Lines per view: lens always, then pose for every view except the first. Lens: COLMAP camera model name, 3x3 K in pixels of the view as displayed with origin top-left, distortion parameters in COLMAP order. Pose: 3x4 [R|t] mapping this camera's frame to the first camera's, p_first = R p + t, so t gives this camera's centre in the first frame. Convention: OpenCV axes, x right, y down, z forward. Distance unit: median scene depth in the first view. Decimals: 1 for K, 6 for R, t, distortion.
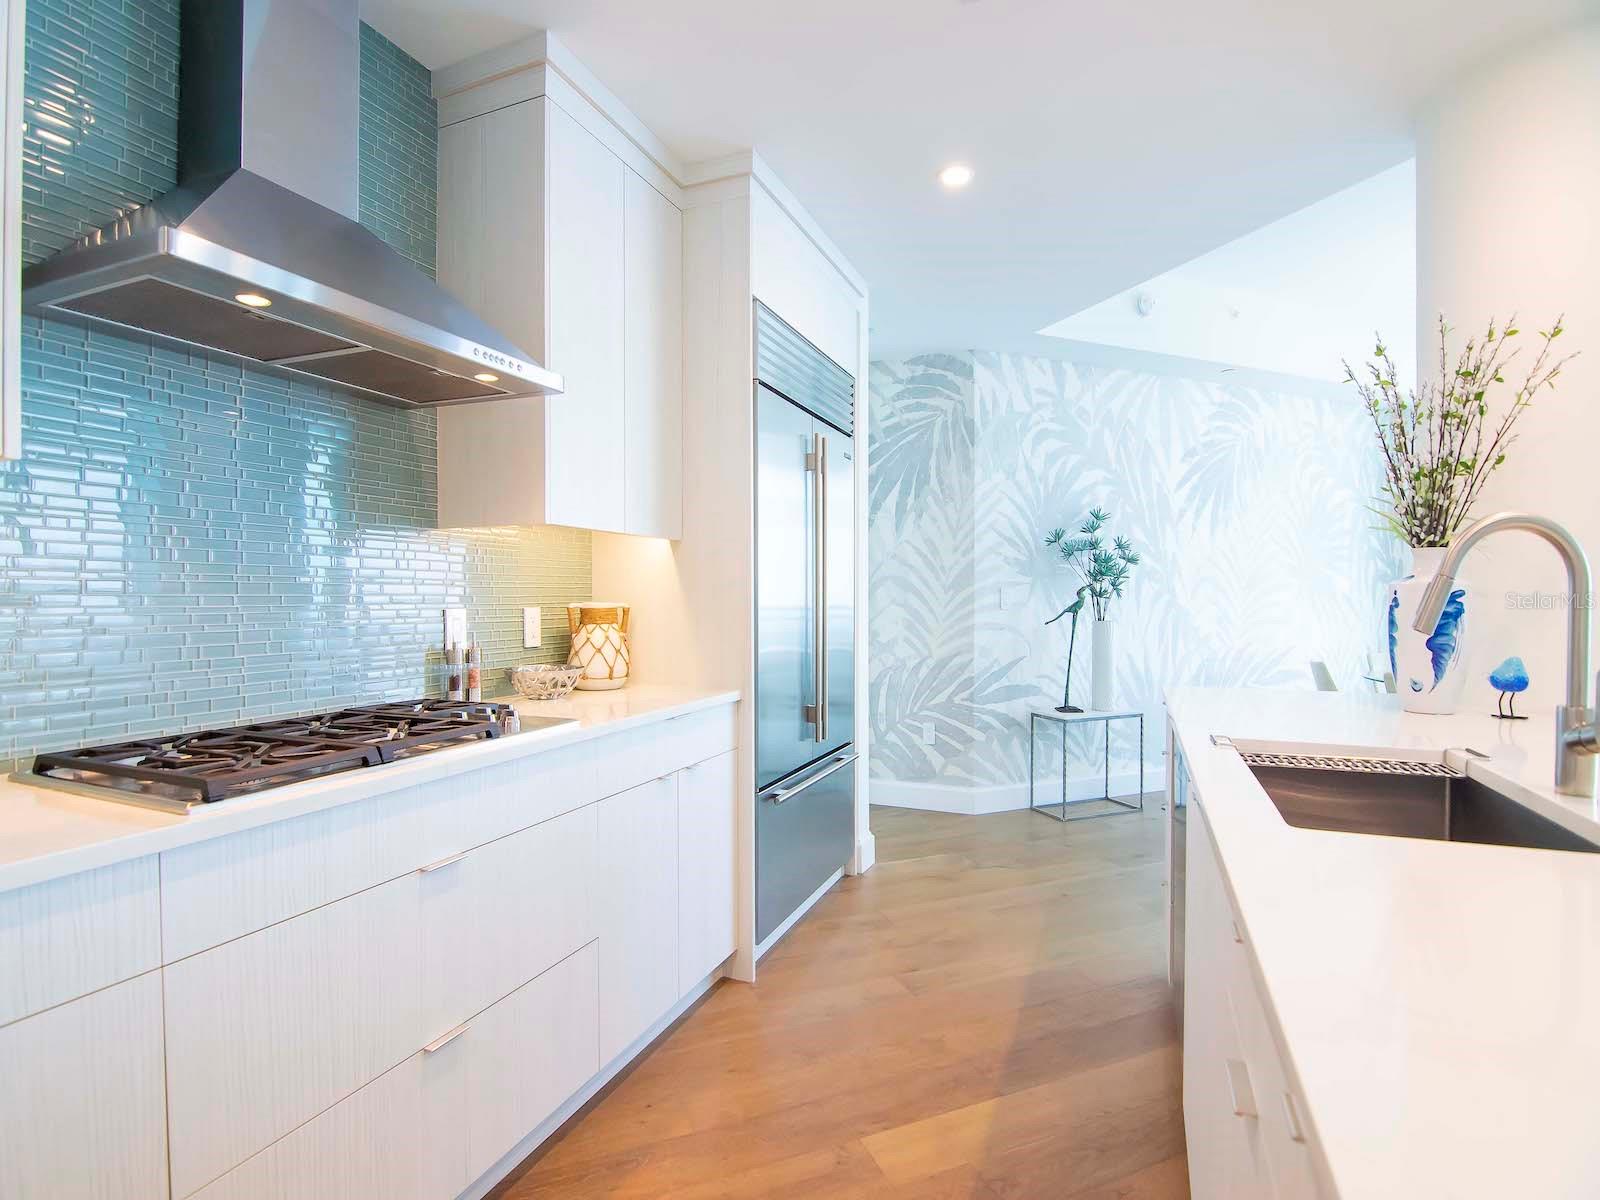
lens RADIAL K [[783.9, 0, 797.4], [0, 783.9, 600.4], [0, 0, 1]] dist [-0.012544, -0.006494]
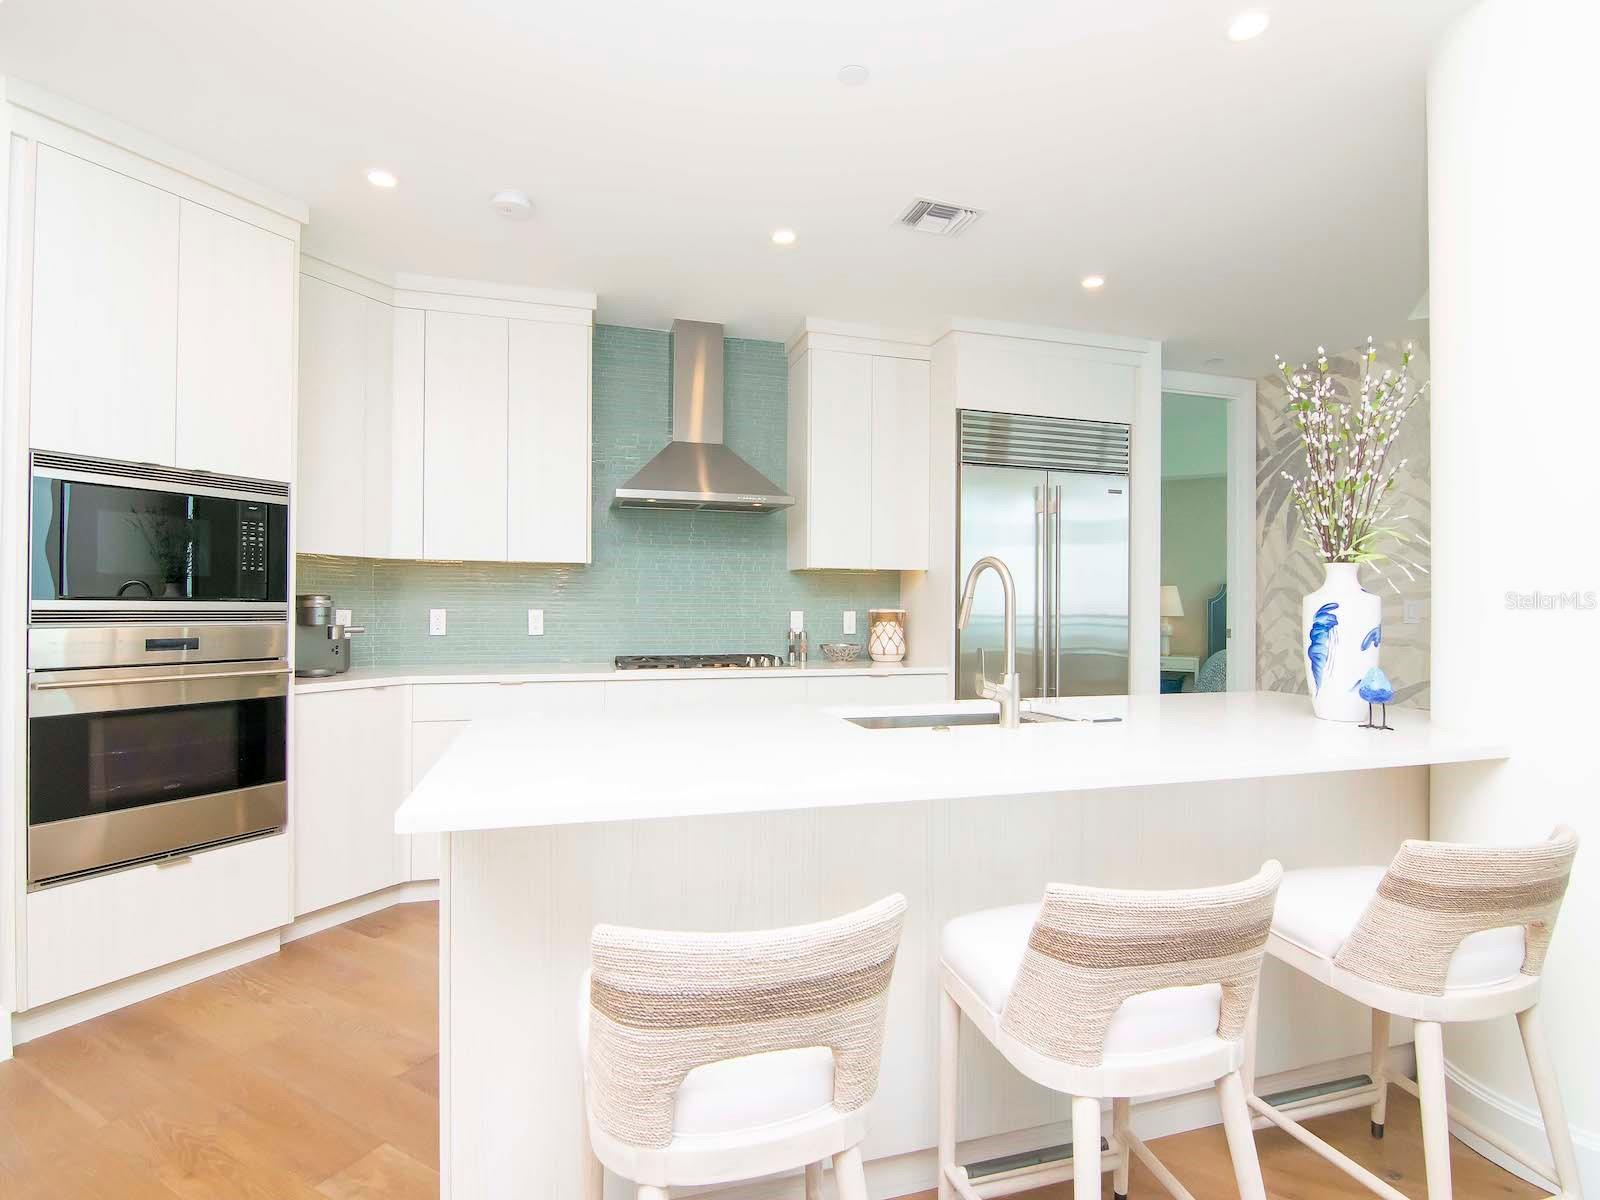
lens RADIAL K [[783.9, 0, 790.3], [0, 783.9, 601.2], [0, 0, 1]] dist [-0.012544, -0.006494]
pose [[0.614650, 0.000817, -0.788800, 0.518349], [-0.010920, 0.999912, -0.007473, 0.000149], [0.788724, 0.013207, 0.614605, -0.102608]]
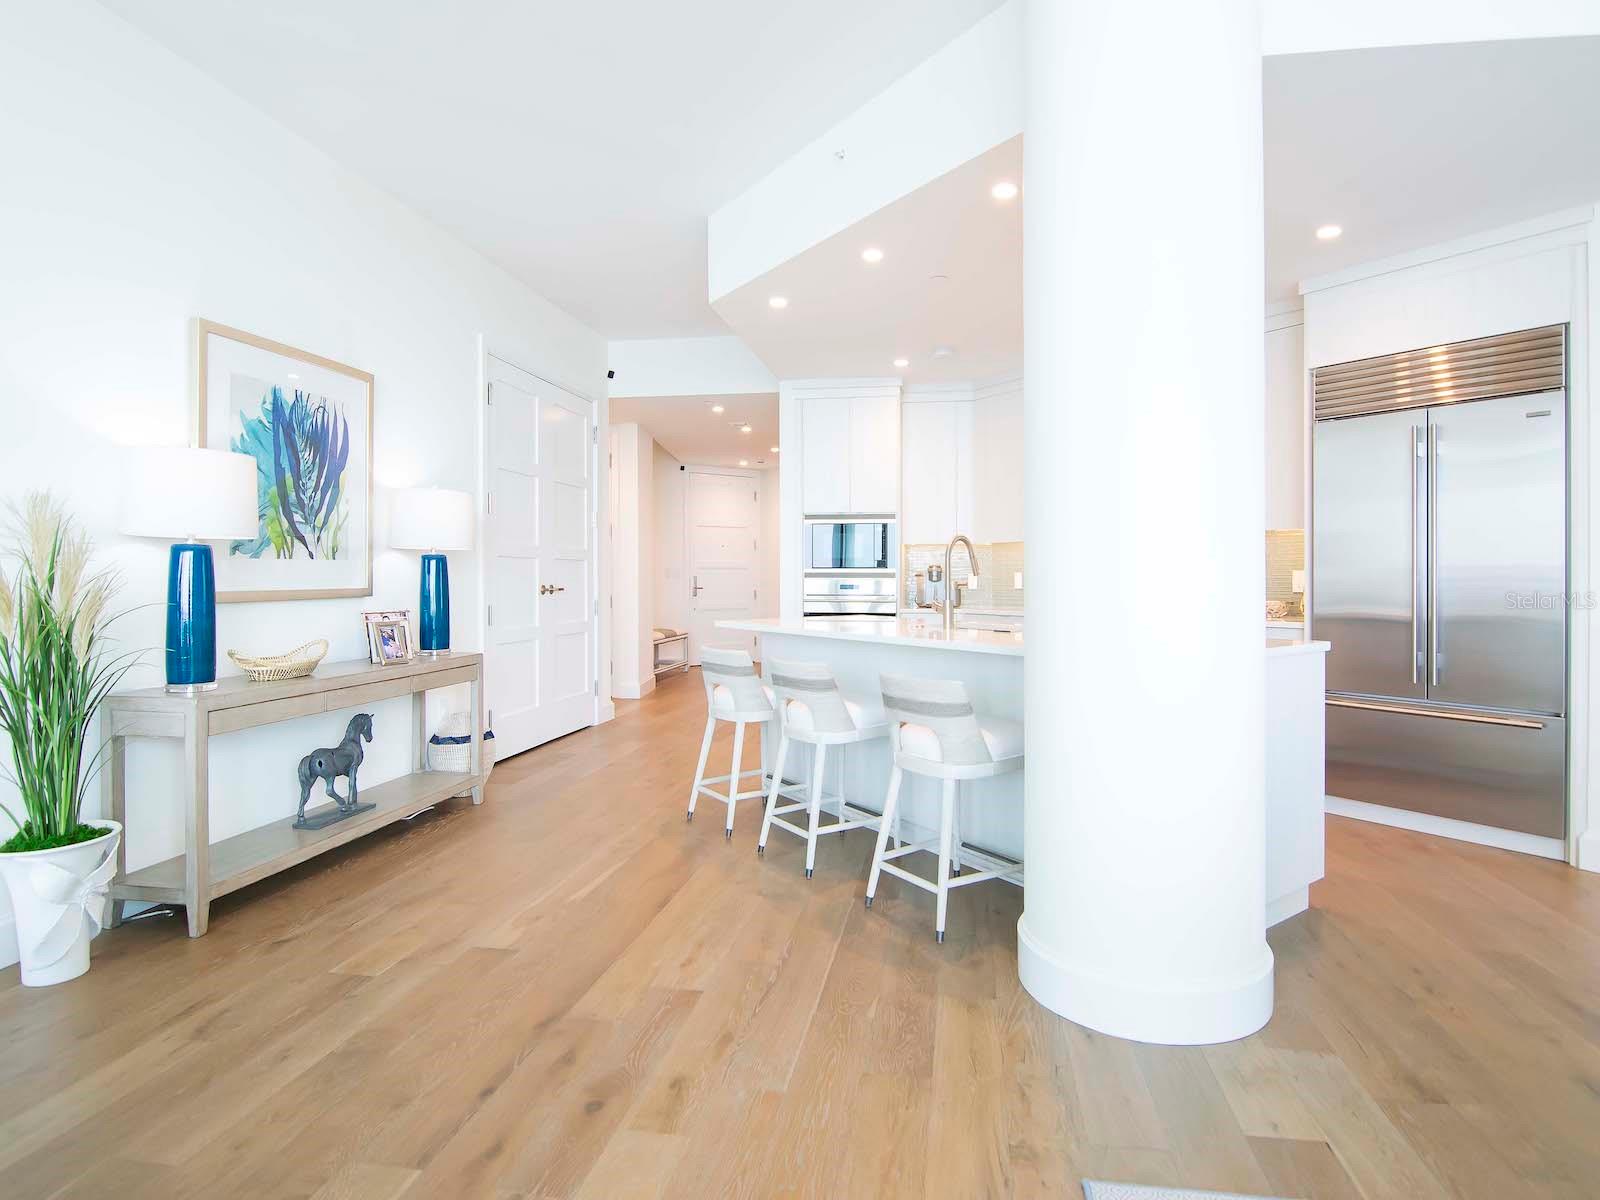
lens RADIAL K [[841.1, 0, 815.5], [0, 841.1, 607.9], [0, 0, 1]] dist [0.003133, -0.000183]
pose [[-0.522848, 0.031904, -0.851829, 1.068913], [-0.001101, 0.999273, 0.038103, 0.013011], [0.852425, 0.020860, -0.522433, 0.593179]]
